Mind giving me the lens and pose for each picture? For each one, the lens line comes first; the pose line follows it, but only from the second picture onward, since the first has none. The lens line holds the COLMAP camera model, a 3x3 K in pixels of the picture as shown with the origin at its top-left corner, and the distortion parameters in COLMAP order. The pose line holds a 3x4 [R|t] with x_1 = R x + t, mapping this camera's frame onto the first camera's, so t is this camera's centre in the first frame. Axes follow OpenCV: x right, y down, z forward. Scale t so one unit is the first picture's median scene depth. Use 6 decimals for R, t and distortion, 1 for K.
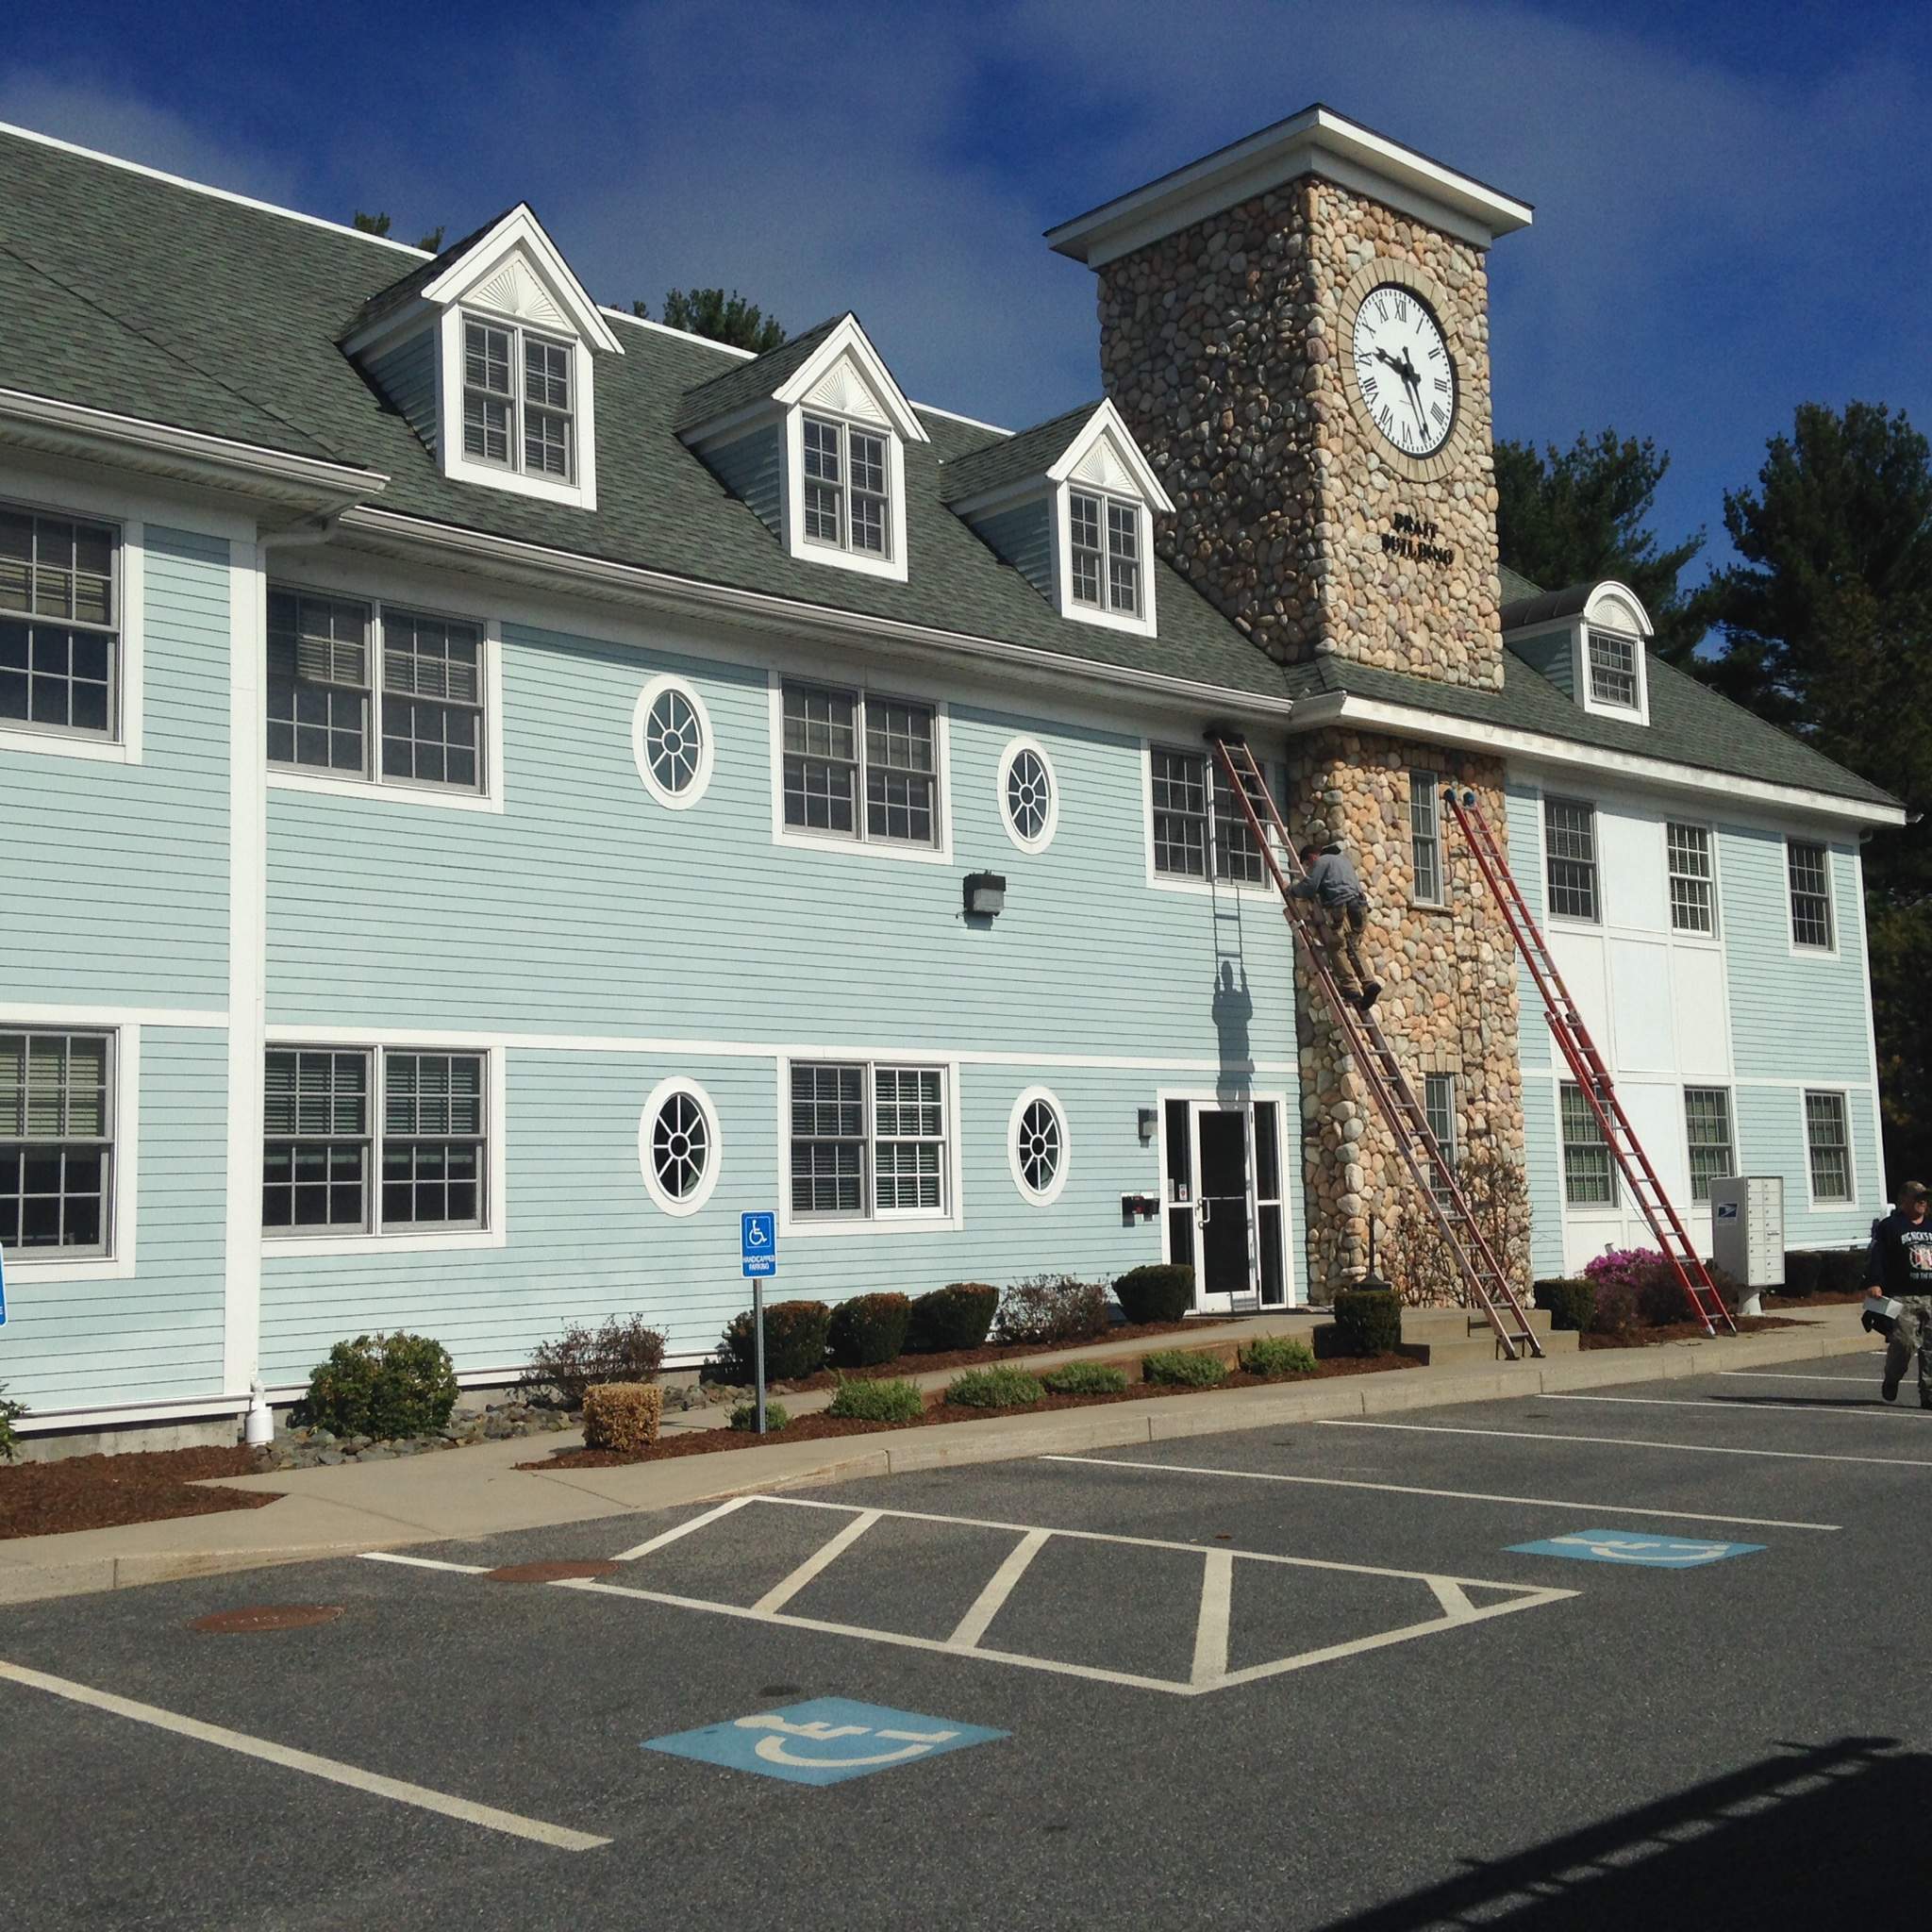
lens RADIAL K [[2466.2, 0, 1020.9], [0, 2466.2, 893.5], [0, 0, 1]] dist [0.190312, -0.347709]
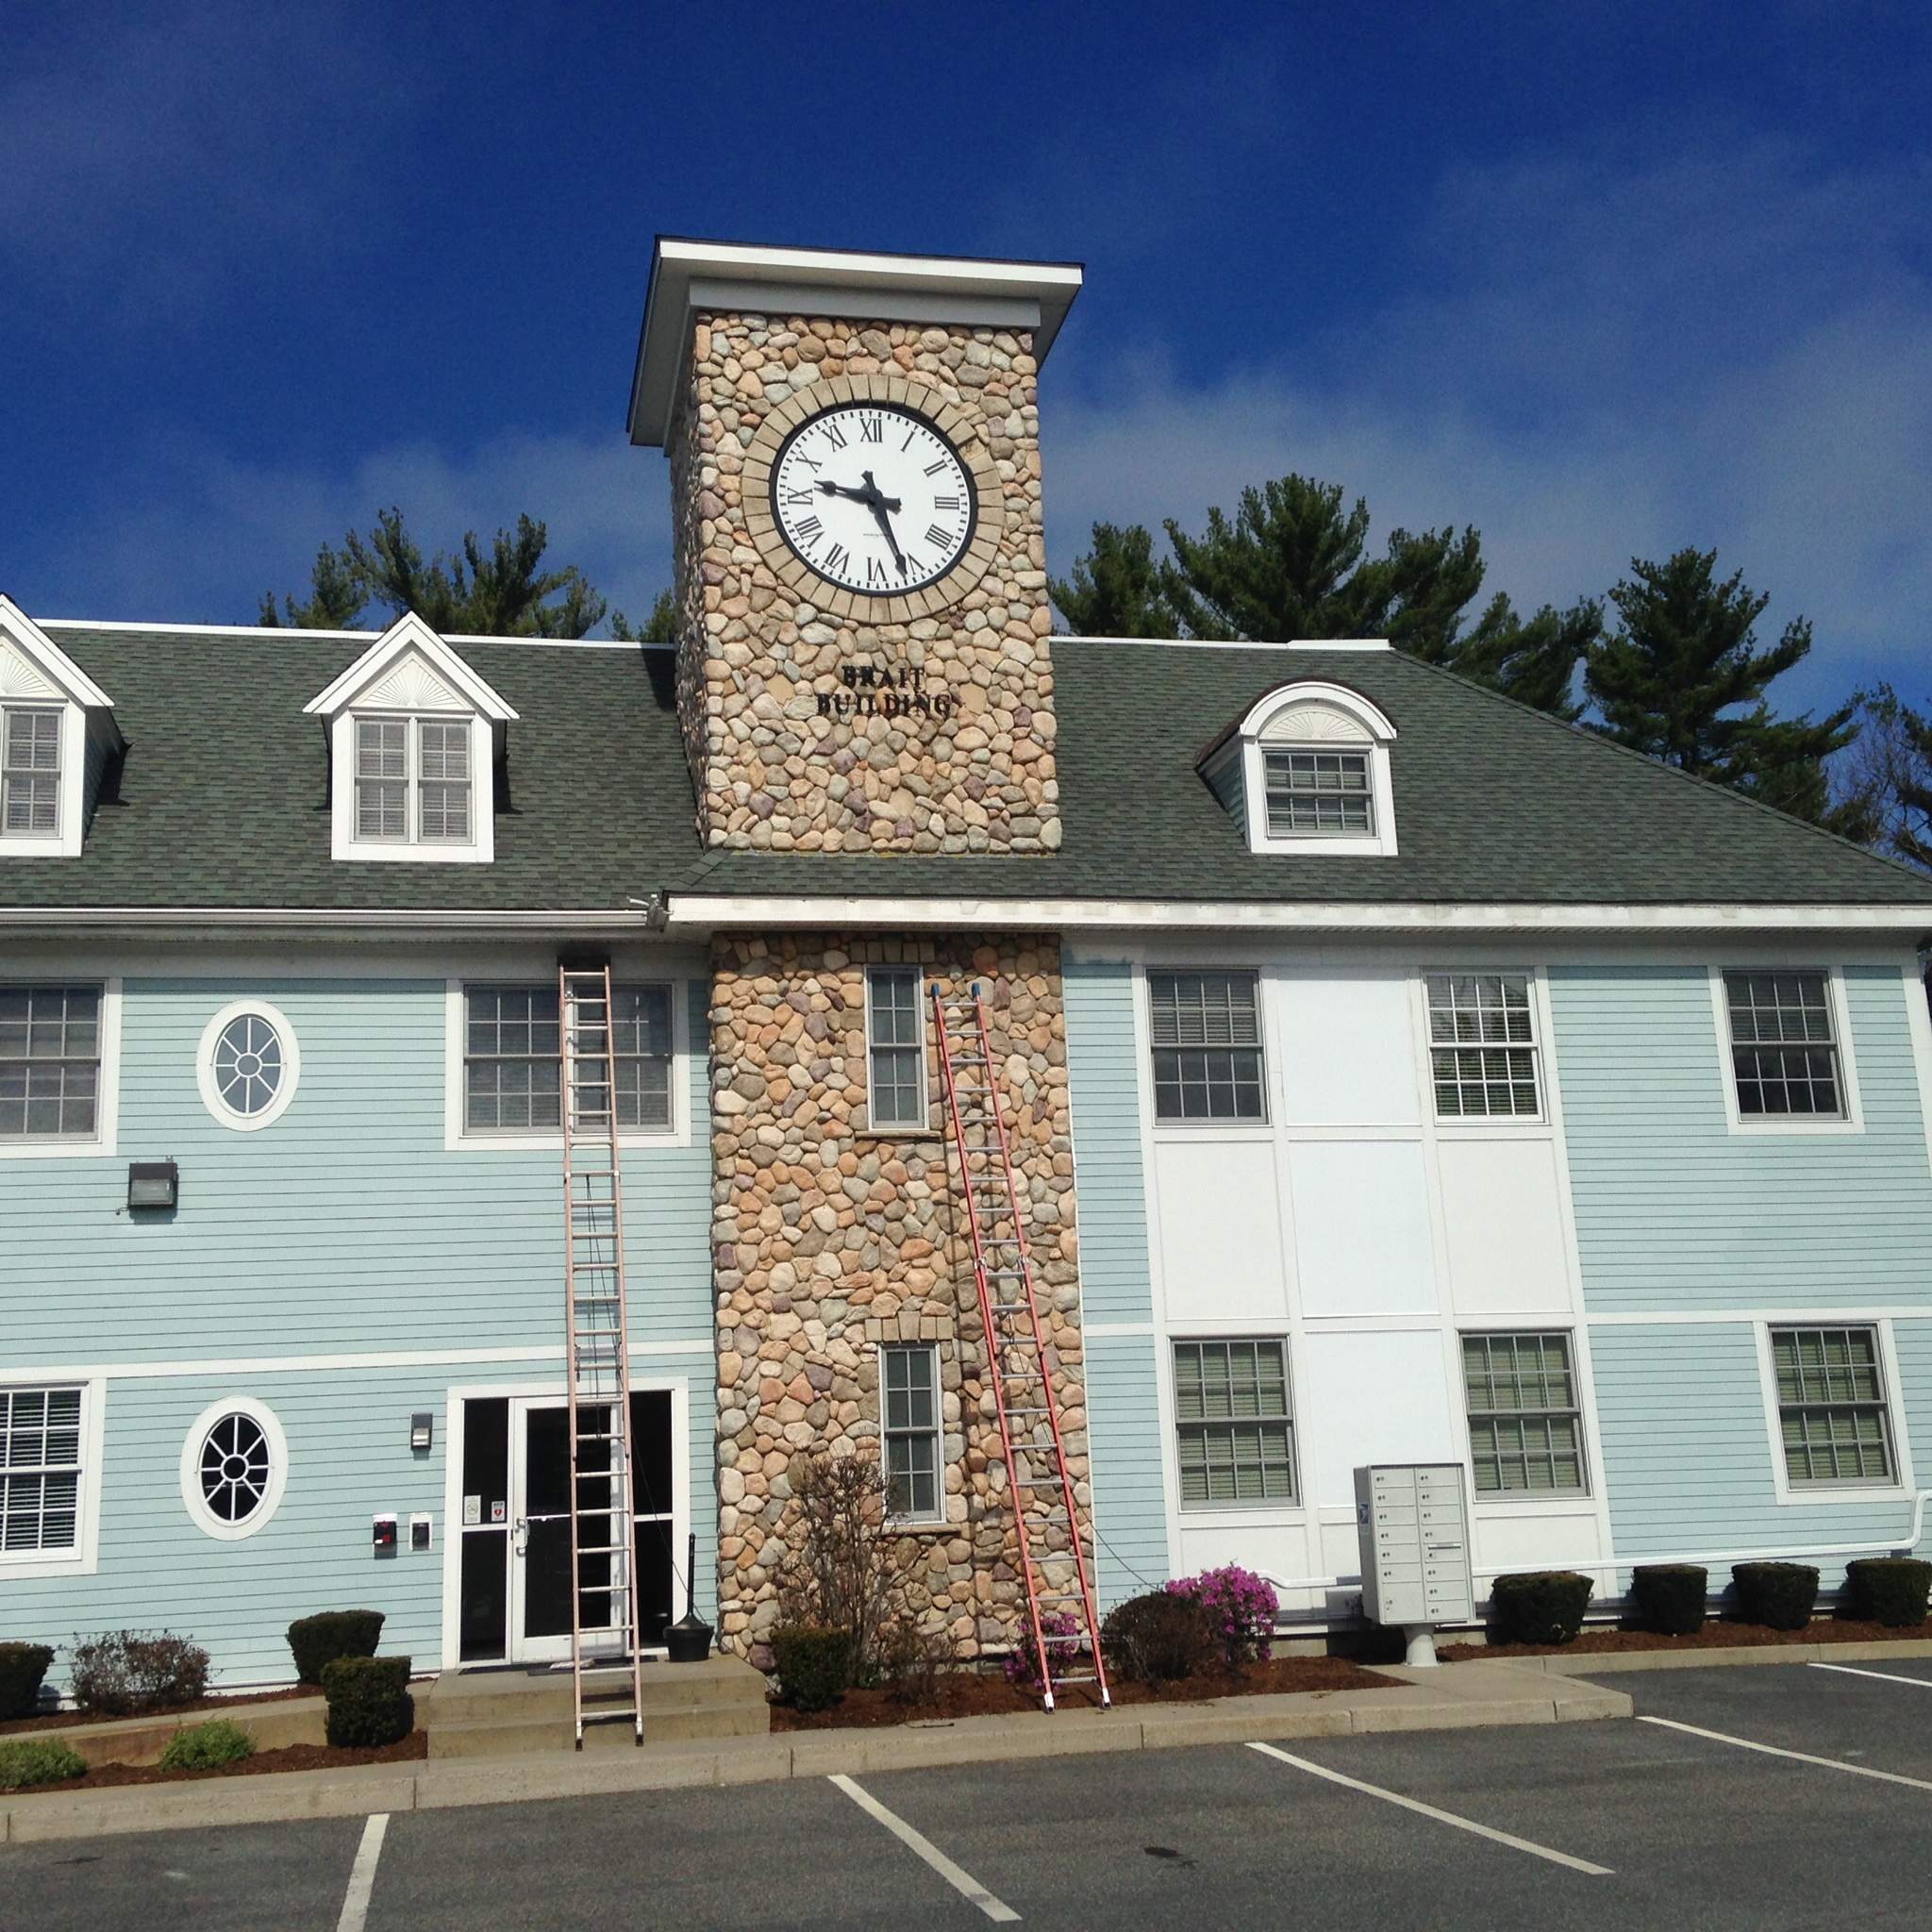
lens RADIAL K [[2466.2, 0, 1020.9], [0, 2466.2, 893.5], [0, 0, 1]] dist [0.190312, -0.347709]
pose [[0.827300, -0.148006, -0.541912, 0.657831], [0.092905, 0.987432, -0.127854, 0.035842], [0.554024, 0.055427, 0.830653, 0.352954]]
